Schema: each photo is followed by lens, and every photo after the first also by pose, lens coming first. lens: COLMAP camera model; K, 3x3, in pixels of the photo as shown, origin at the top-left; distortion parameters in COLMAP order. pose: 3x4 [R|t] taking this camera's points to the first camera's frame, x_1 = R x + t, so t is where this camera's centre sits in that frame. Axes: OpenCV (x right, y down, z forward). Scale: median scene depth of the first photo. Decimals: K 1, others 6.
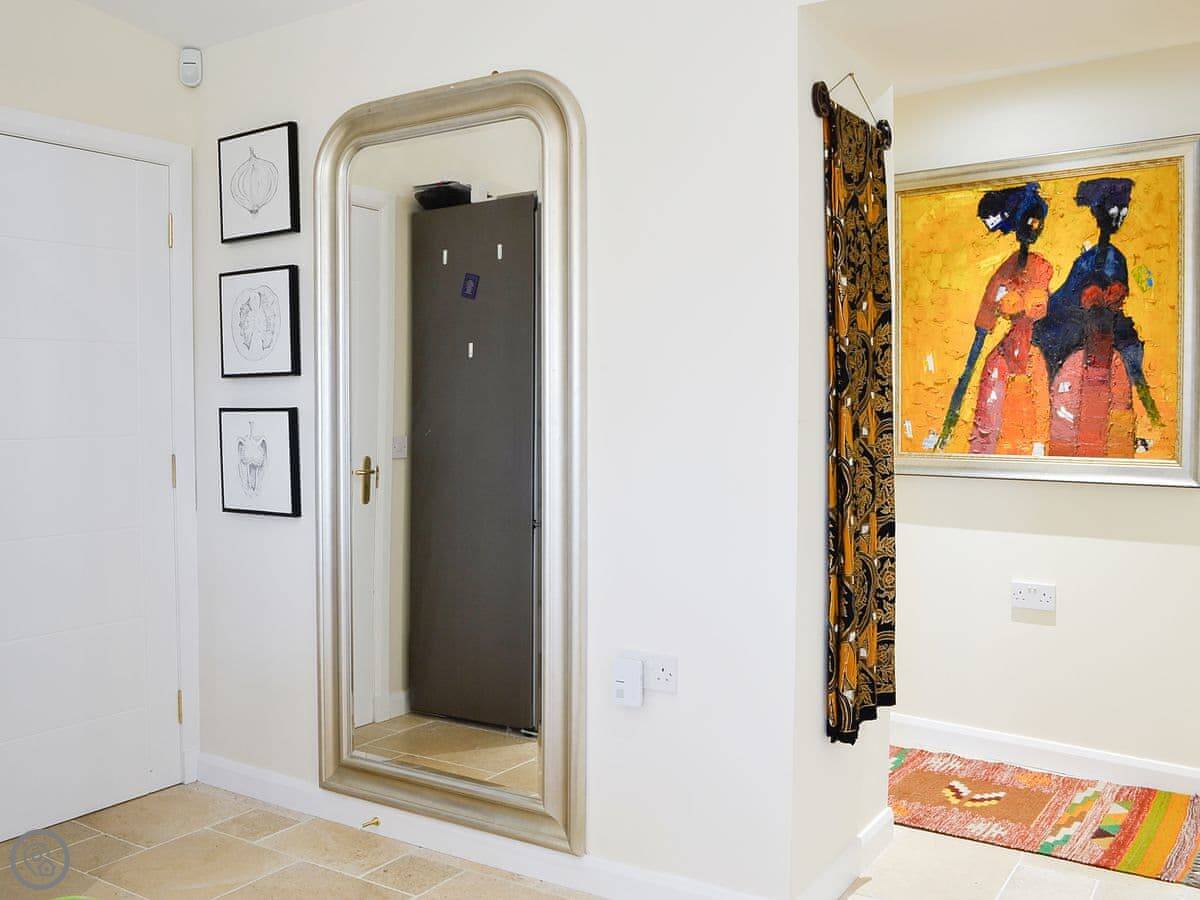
lens RADIAL K [[1208.2, 0, 490.3], [0, 1208.2, 475.6], [0, 0, 1]] dist [-0.098729, -0.022183]
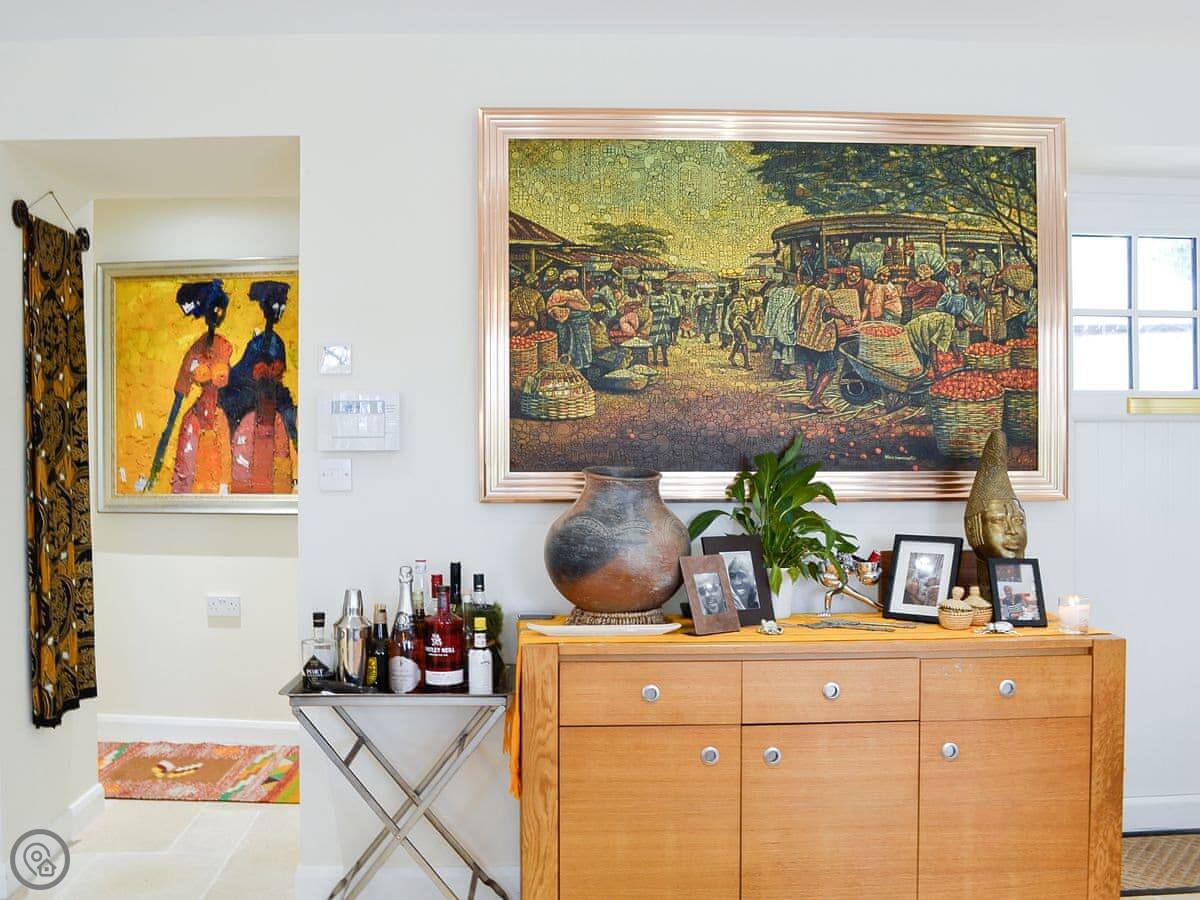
lens RADIAL K [[1149.1, 0, 582.7], [0, 1149.1, 448.7], [0, 0, 1]] dist [-0.091400, 0.006207]
pose [[0.781851, 0.003530, 0.623456, 0.004657], [0.034754, 0.998182, -0.049236, 0.009968], [-0.622496, 0.060163, 0.780307, -0.245774]]
